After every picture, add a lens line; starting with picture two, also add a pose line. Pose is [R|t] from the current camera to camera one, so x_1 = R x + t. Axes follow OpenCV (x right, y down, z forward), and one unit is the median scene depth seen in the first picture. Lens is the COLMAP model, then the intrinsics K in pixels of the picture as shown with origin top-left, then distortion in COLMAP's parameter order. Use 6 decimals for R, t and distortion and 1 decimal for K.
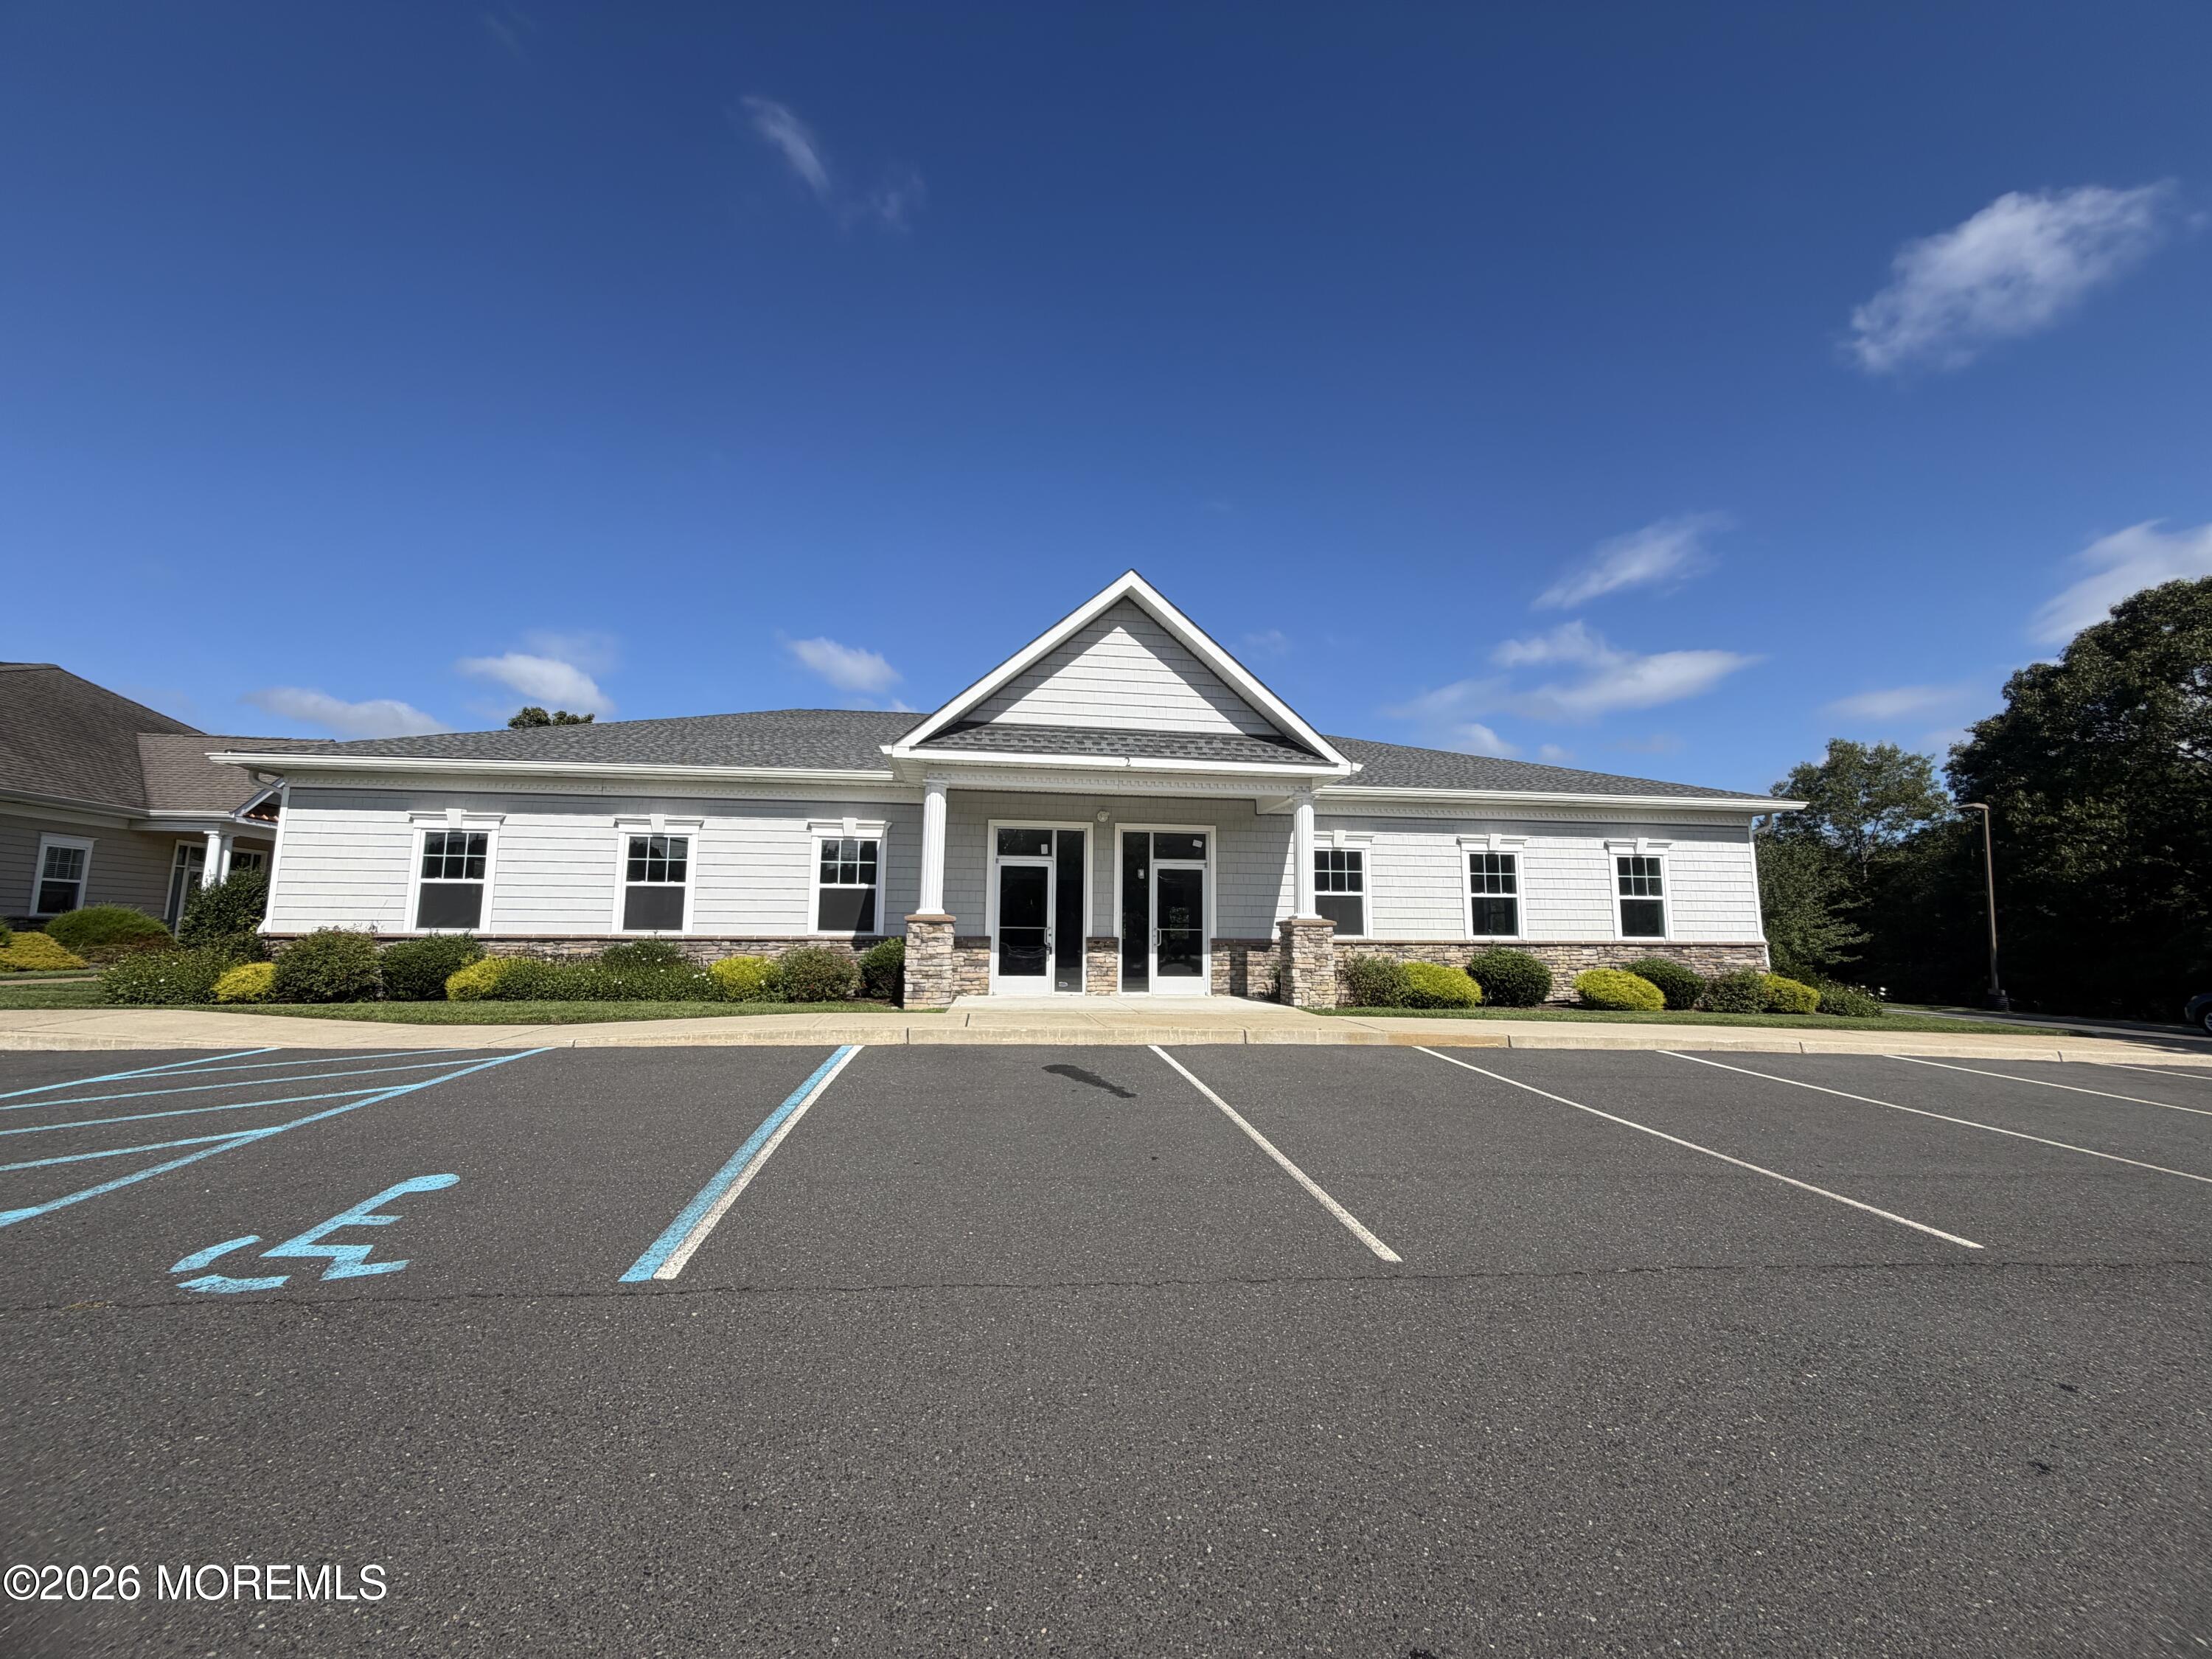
lens RADIAL K [[878.1, 0, 1106.0], [0, 878.1, 829.5], [0, 0, 1]] dist [0.000175, 0.000222]
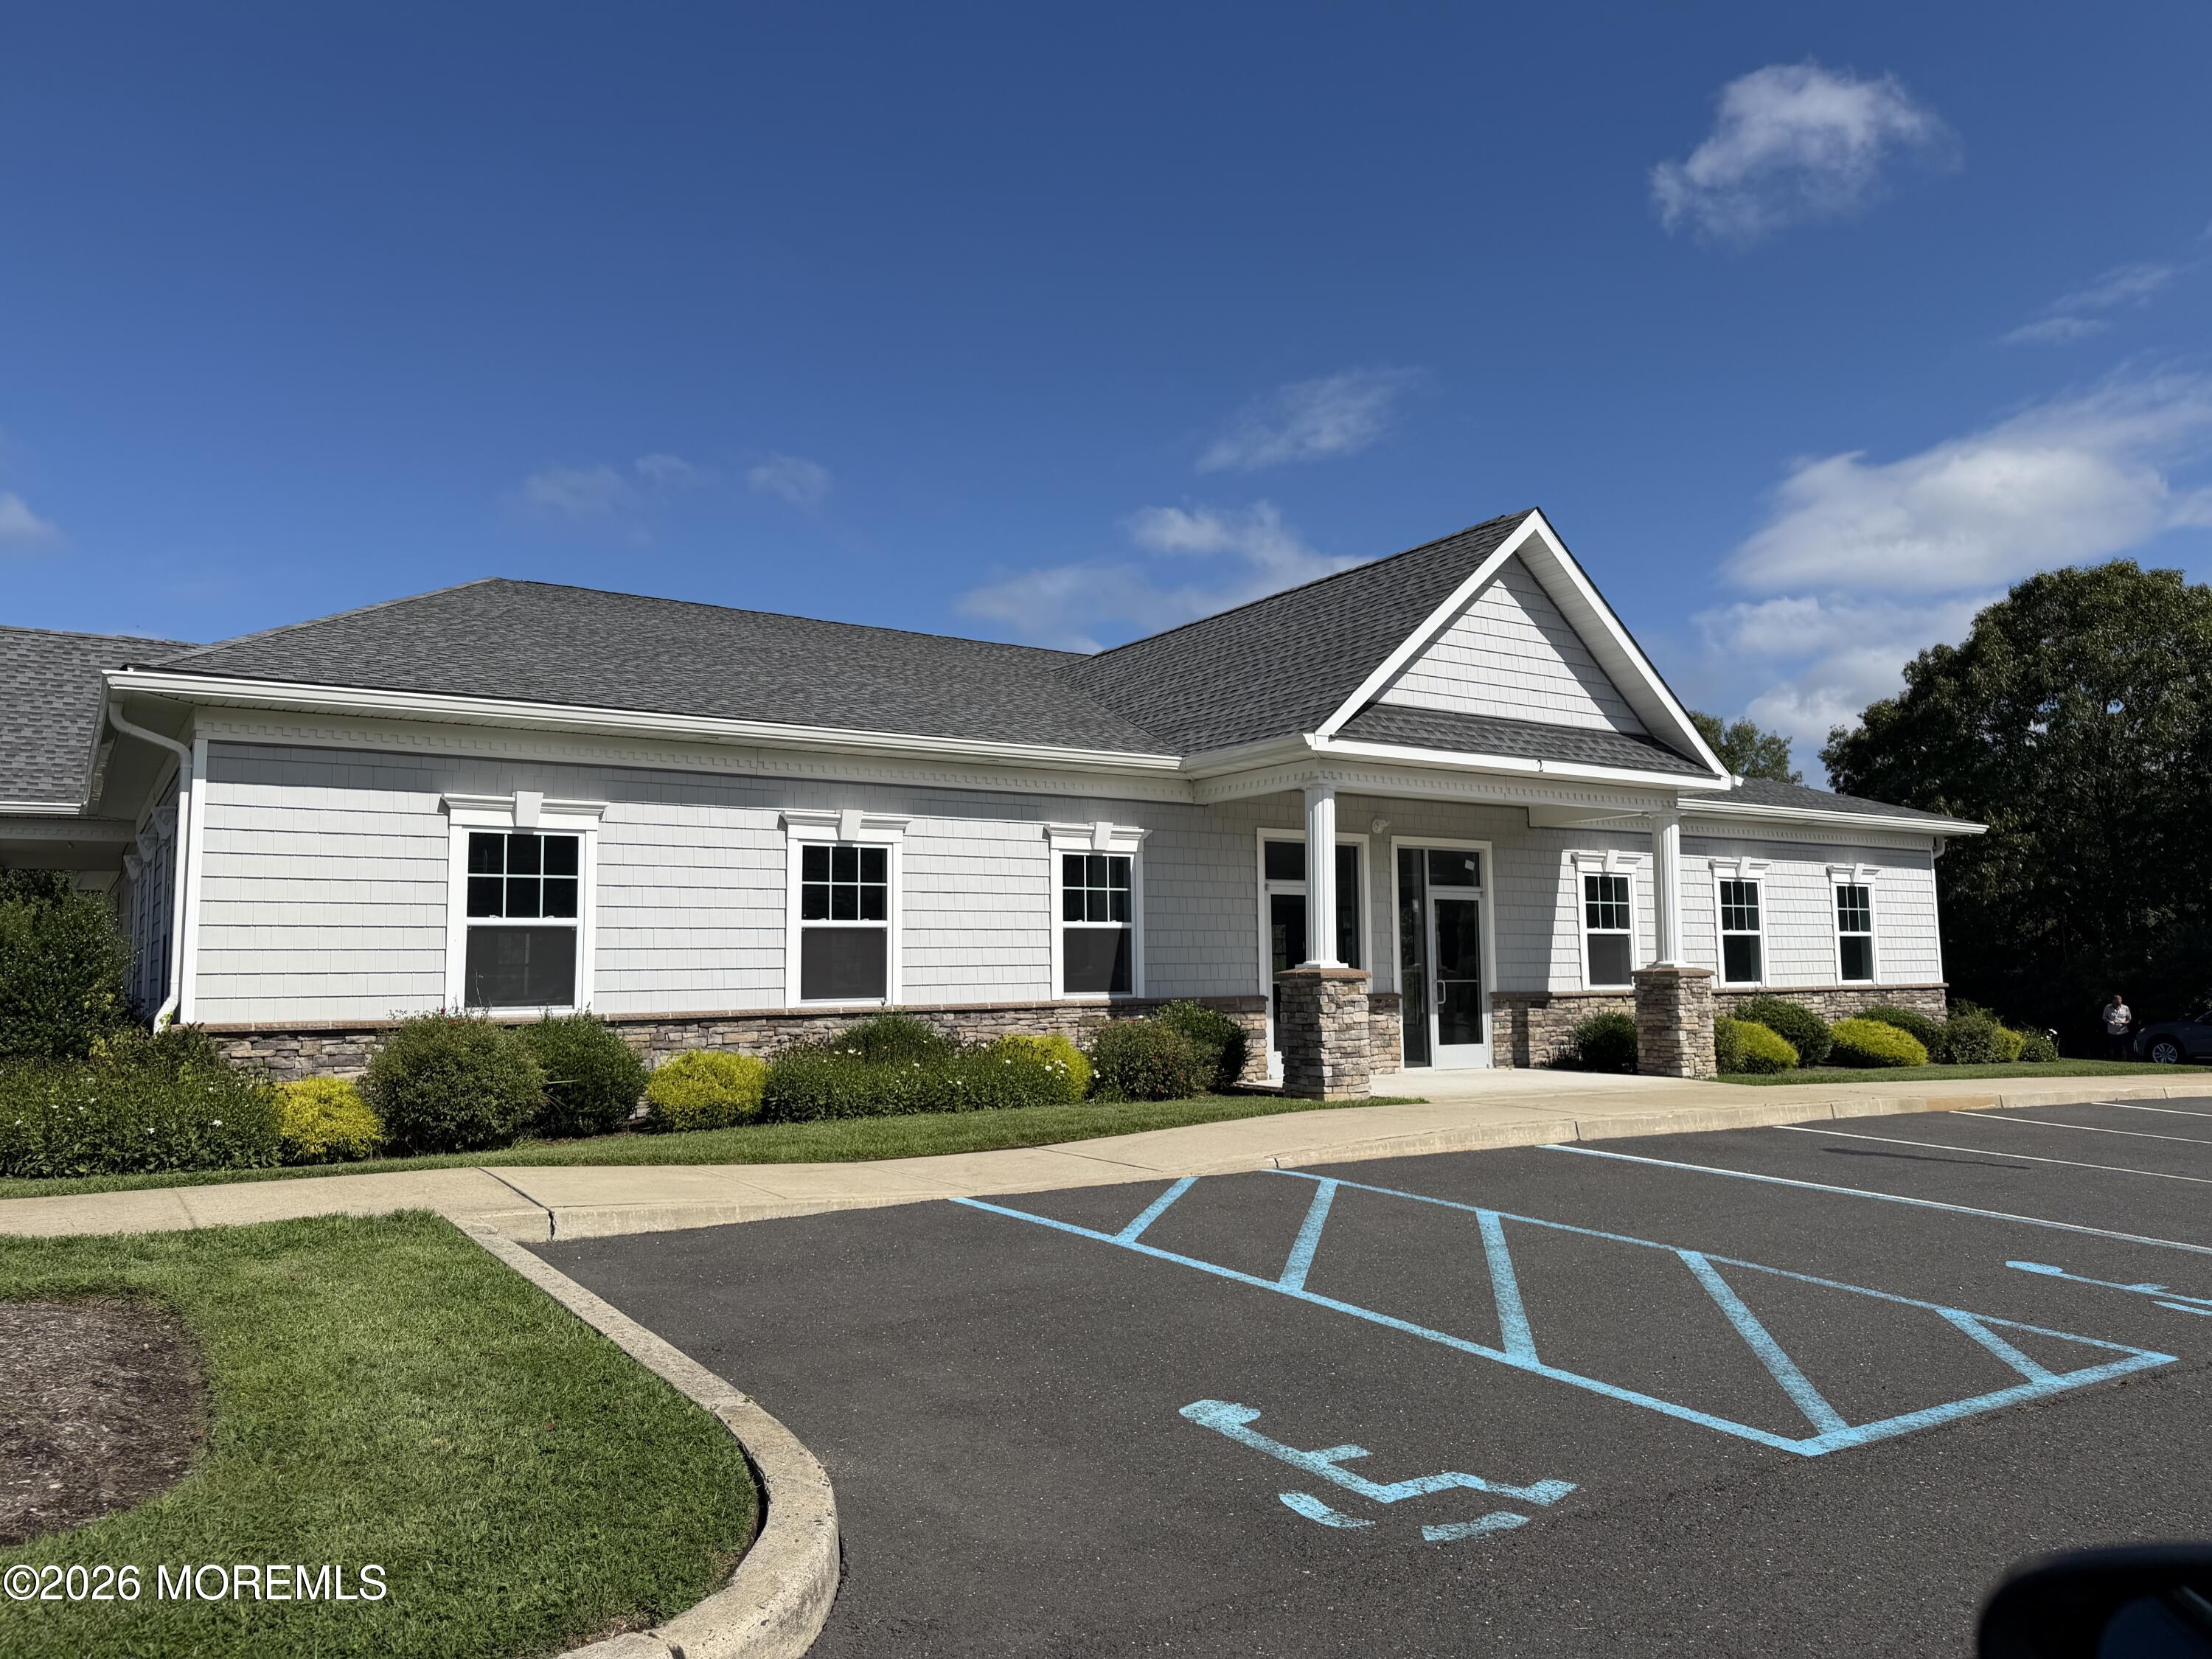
lens RADIAL K [[1556.5, 0, 1103.7], [0, 1556.5, 824.6], [0, 0, 1]] dist [0.156548, -0.292529]
pose [[0.897813, 0.024923, 0.439670, -0.807857], [-0.037027, 0.999134, 0.018974, -0.033439], [-0.438817, -0.033314, 0.897959, -0.056459]]
